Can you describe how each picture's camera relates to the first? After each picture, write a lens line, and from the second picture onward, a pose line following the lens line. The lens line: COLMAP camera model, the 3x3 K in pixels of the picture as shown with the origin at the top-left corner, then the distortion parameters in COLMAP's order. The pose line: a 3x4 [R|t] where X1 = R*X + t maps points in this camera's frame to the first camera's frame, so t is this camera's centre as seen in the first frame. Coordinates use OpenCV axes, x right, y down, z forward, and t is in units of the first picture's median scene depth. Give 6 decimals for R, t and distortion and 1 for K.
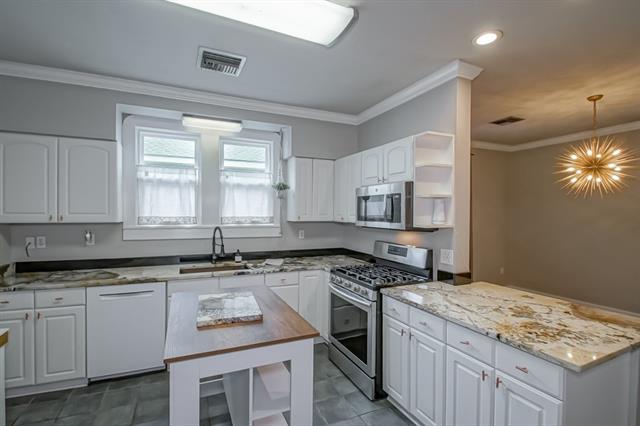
lens RADIAL K [[298.1, 0, 303.2], [0, 298.1, 210.3], [0, 0, 1]] dist [0.000529, -0.000107]
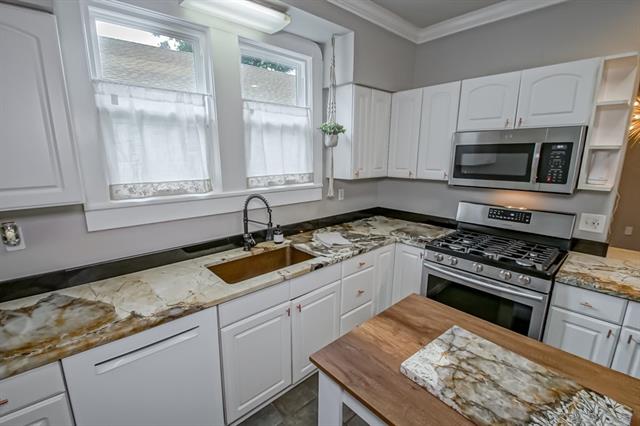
lens RADIAL K [[285.3, 0, 310.1], [0, 285.3, 214.1], [0, 0, 1]] dist [-0.001687, -0.000966]
pose [[0.948727, -0.076841, 0.306615, -0.358547], [0.010500, 0.977129, 0.212388, -0.030276], [-0.315922, -0.198279, 0.927835, 0.388918]]
